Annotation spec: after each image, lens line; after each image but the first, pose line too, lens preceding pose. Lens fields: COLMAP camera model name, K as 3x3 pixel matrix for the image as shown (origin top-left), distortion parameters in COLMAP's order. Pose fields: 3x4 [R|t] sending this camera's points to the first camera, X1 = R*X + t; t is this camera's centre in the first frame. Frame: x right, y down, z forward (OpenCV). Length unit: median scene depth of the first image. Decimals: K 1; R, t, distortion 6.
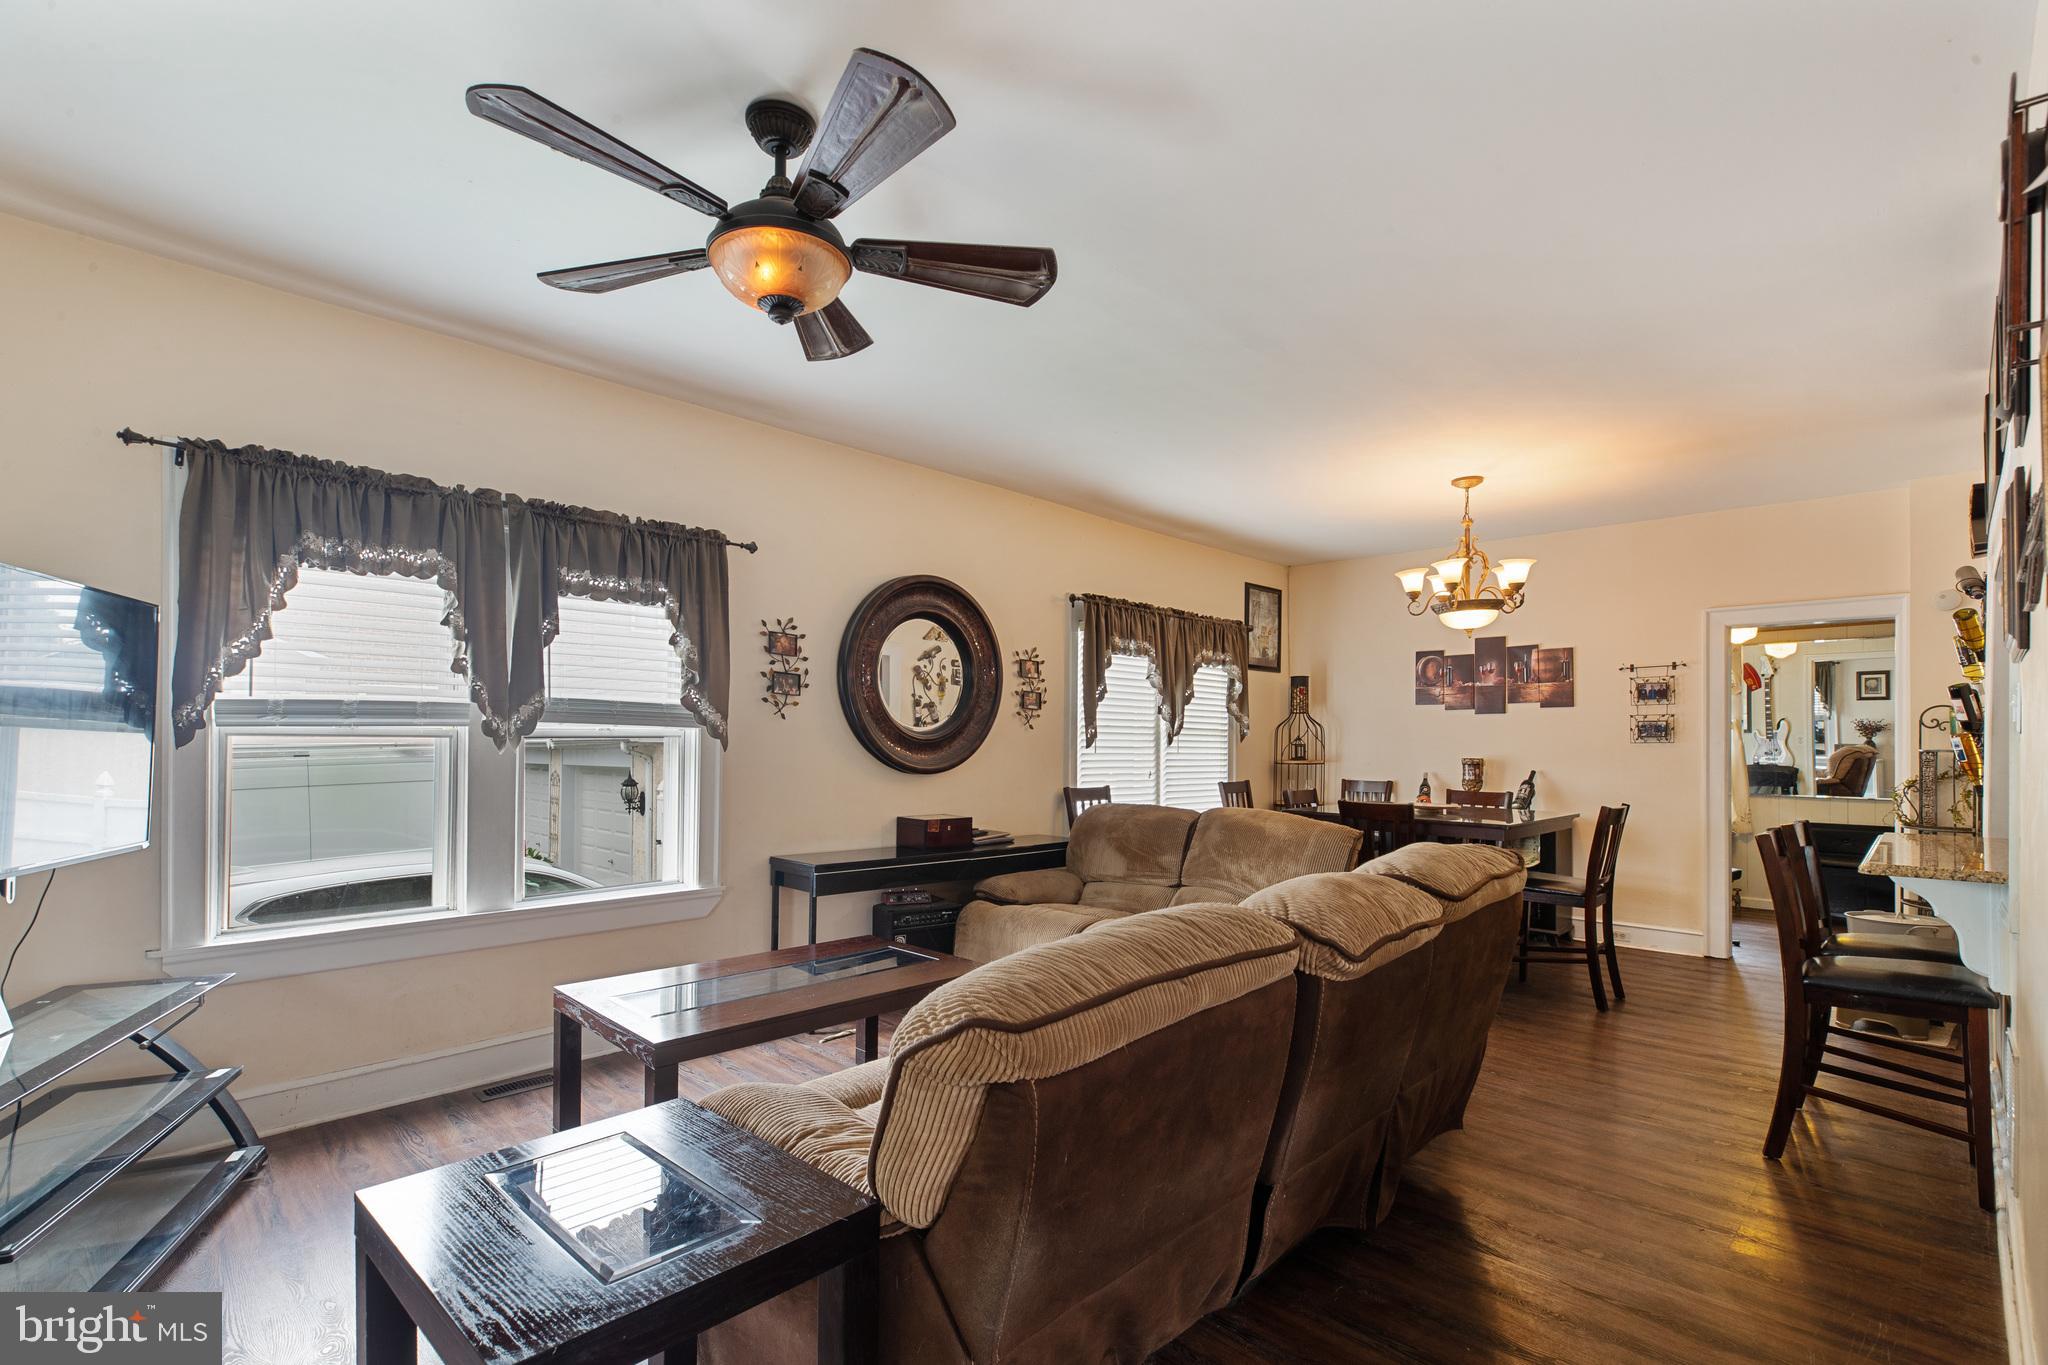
lens RADIAL K [[950.3, 0, 993.1], [0, 950.3, 733.0], [0, 0, 1]] dist [0.015251, -0.001165]
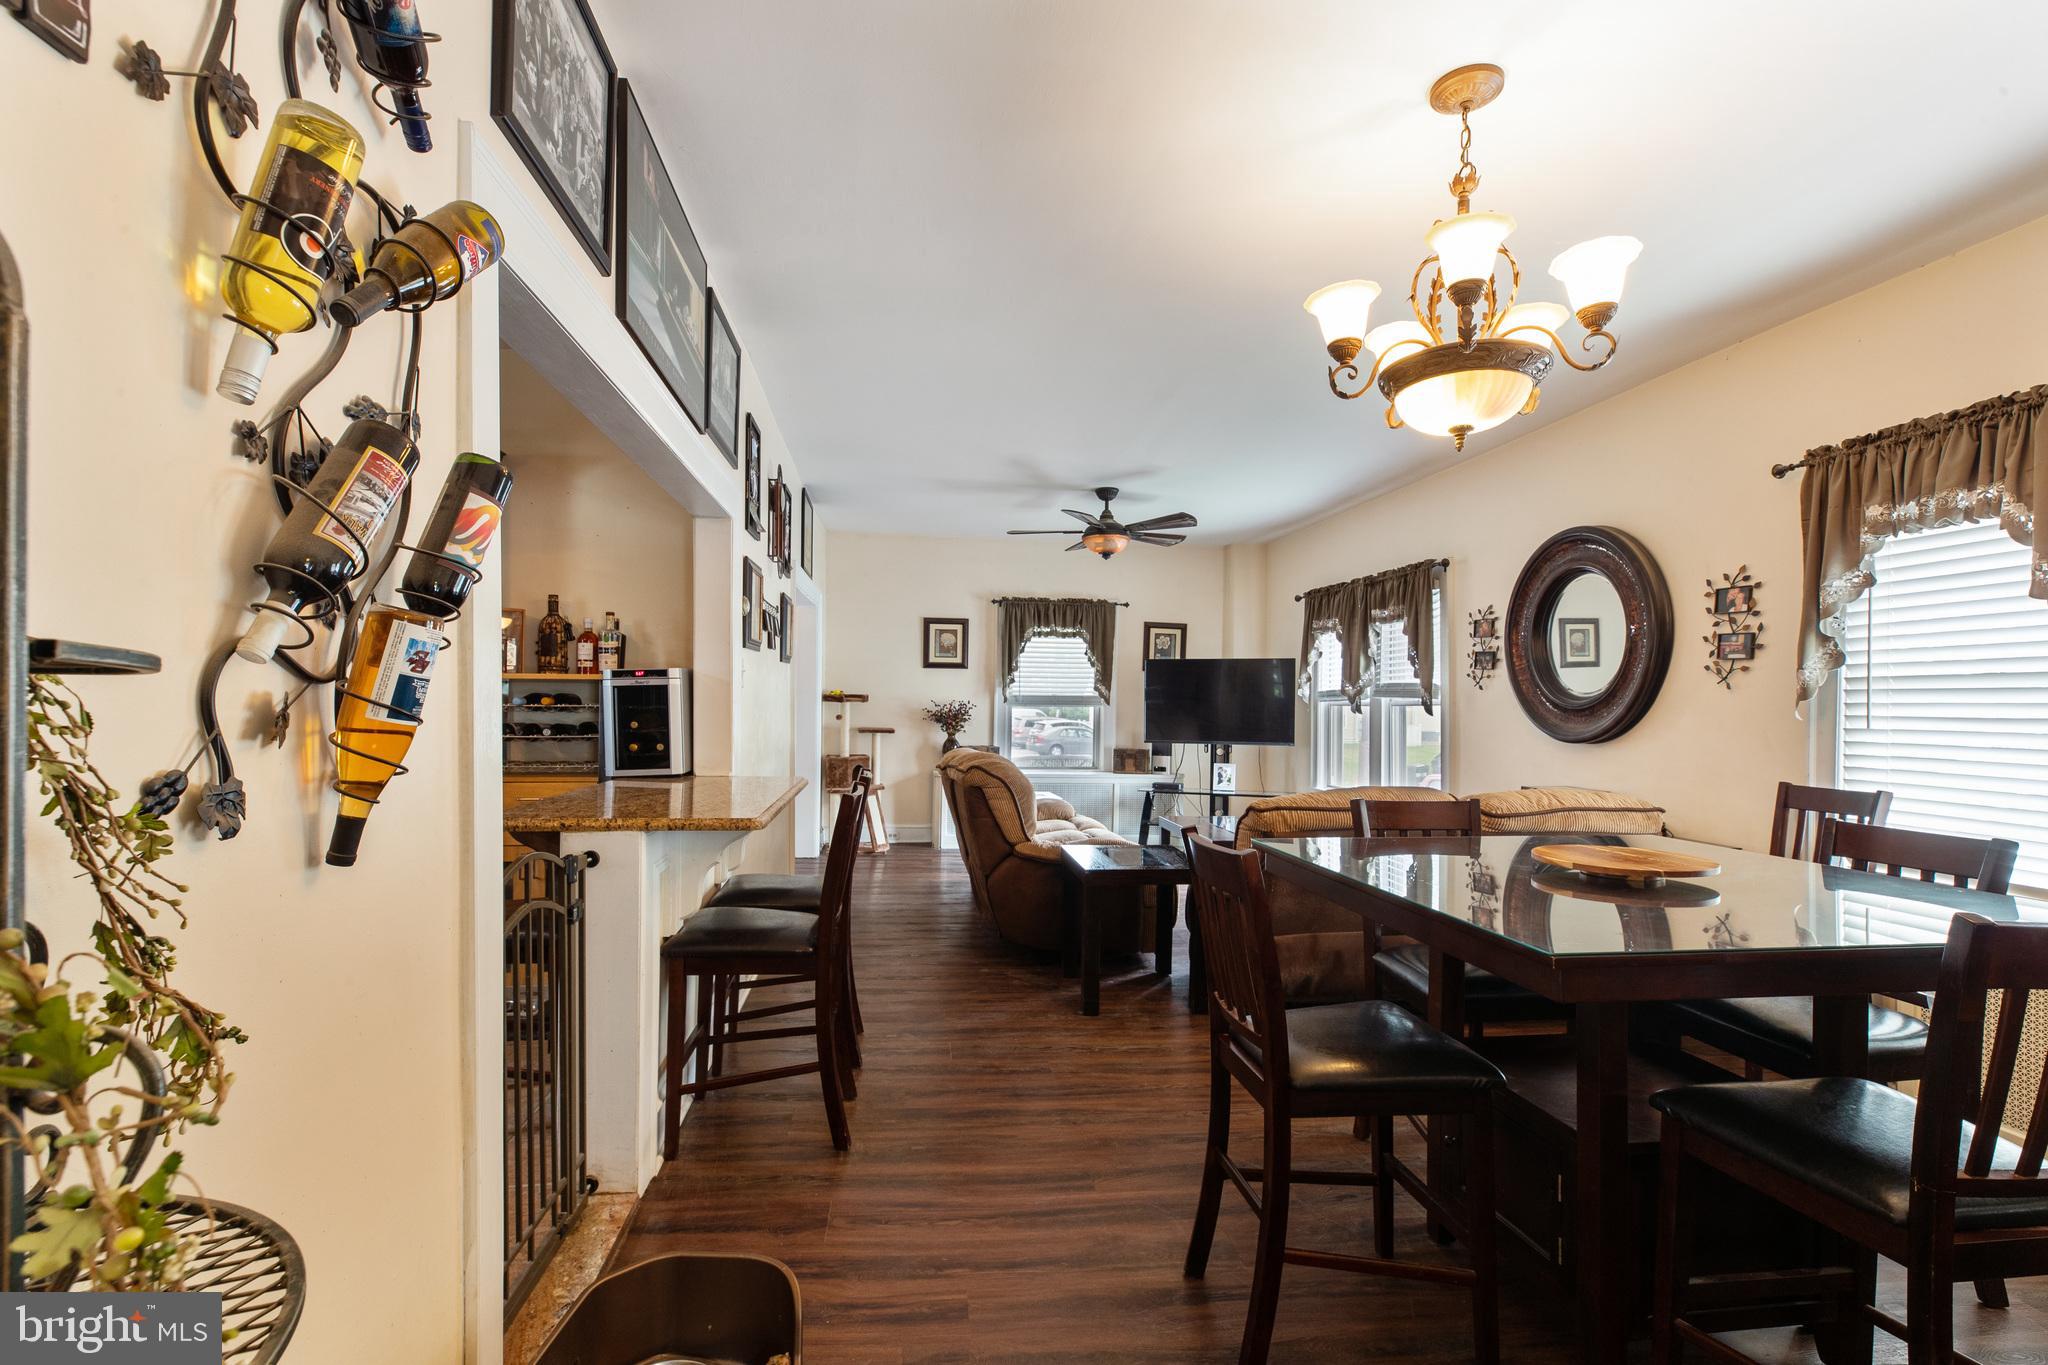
lens RADIAL K [[950.3, 0, 1018.7], [0, 950.3, 699.3], [0, 0, 1]] dist [0.015251, -0.001165]
pose [[-0.594190, -0.022996, -0.803996, 0.842071], [-0.010961, 0.999730, -0.020493, 0.021563], [0.804250, -0.003364, -0.594281, 0.947908]]
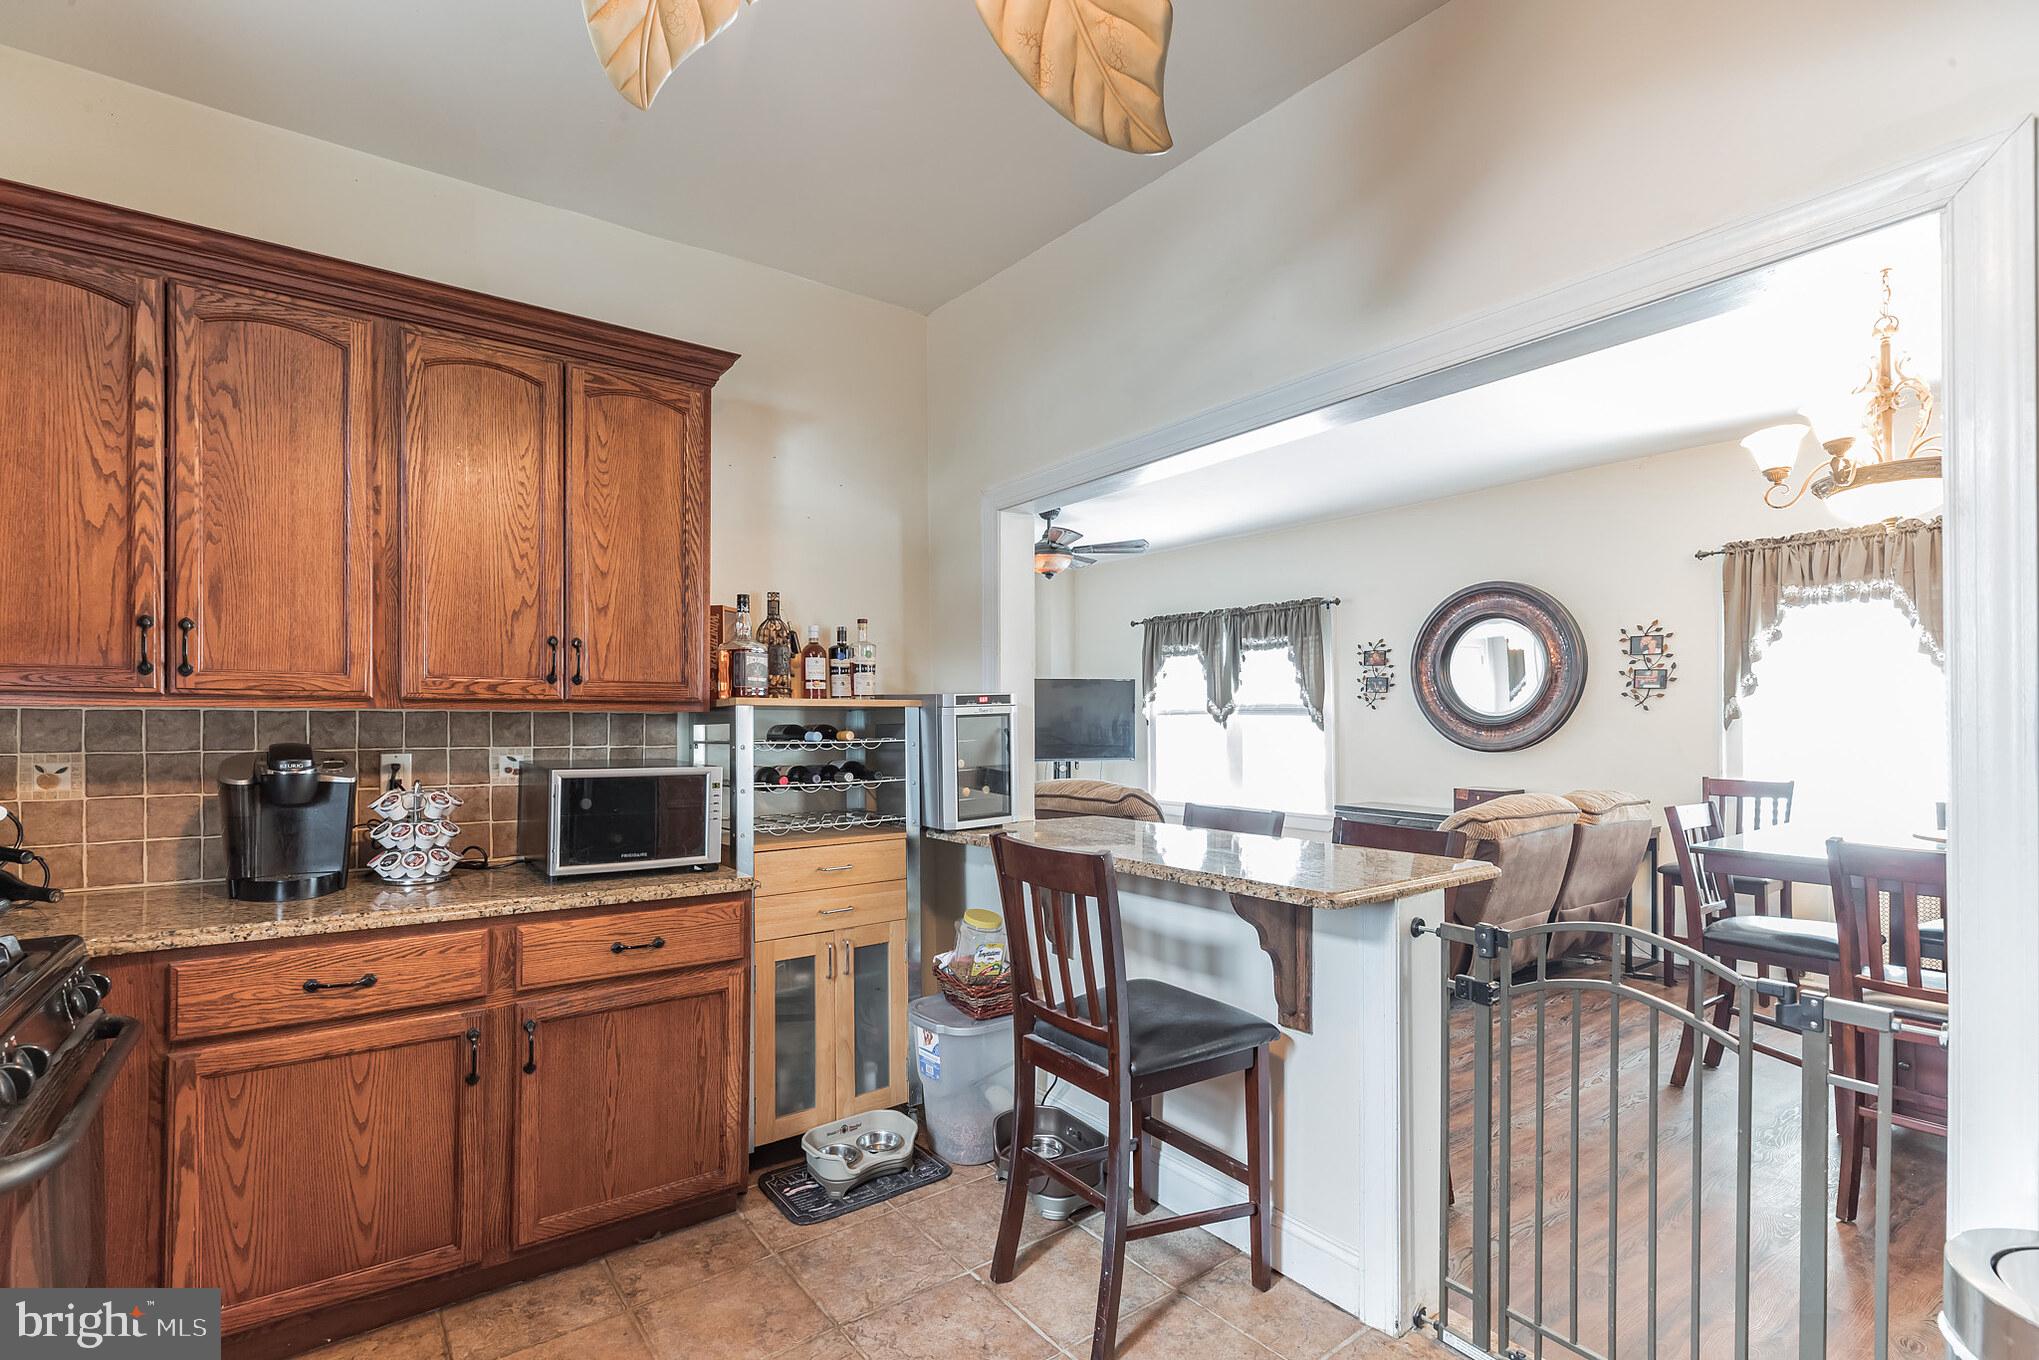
lens RADIAL K [[938.9, 0, 1012.6], [0, 938.9, 724.3], [0, 0, 1]] dist [-0.000746, 0.001346]
pose [[-0.126274, -0.007559, -0.991967, 0.969293], [0.007196, 0.999938, -0.008535, 0.012317], [0.991969, -0.008216, -0.126212, 0.479860]]
